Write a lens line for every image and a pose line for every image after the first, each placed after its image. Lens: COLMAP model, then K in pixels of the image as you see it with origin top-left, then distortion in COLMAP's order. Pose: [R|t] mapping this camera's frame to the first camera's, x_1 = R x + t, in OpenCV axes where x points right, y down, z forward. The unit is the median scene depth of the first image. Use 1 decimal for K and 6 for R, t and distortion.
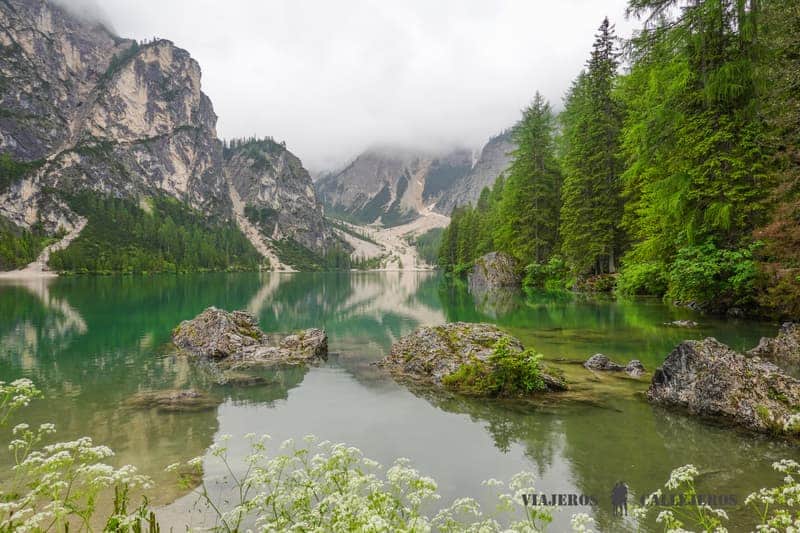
lens RADIAL K [[513.6, 0, 401.1], [0, 513.6, 267.5], [0, 0, 1]] dist [-0.028149, 0.001997]
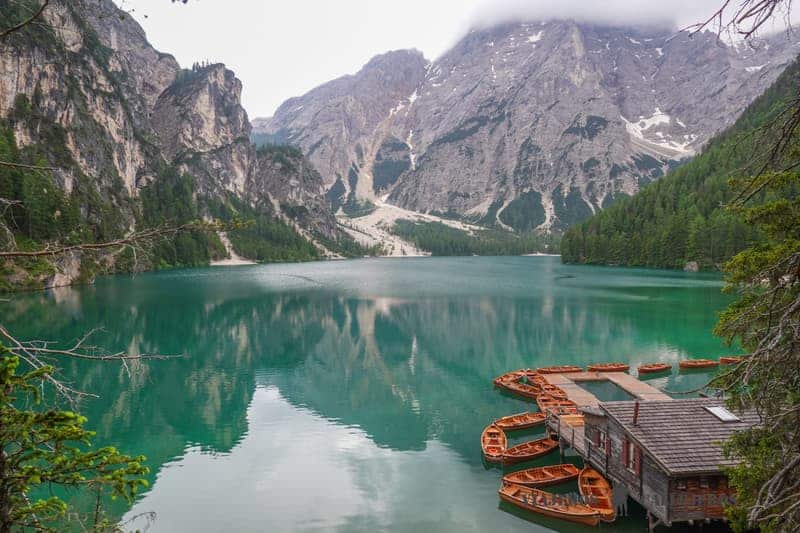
lens RADIAL K [[513.6, 0, 401.1], [0, 513.6, 267.5], [0, 0, 1]] dist [-0.028149, 0.001997]
pose [[0.979022, -0.009031, 0.203554, -0.289824], [0.002165, 0.999422, 0.033927, -0.010333], [-0.203743, -0.032775, 0.978476, -0.258520]]
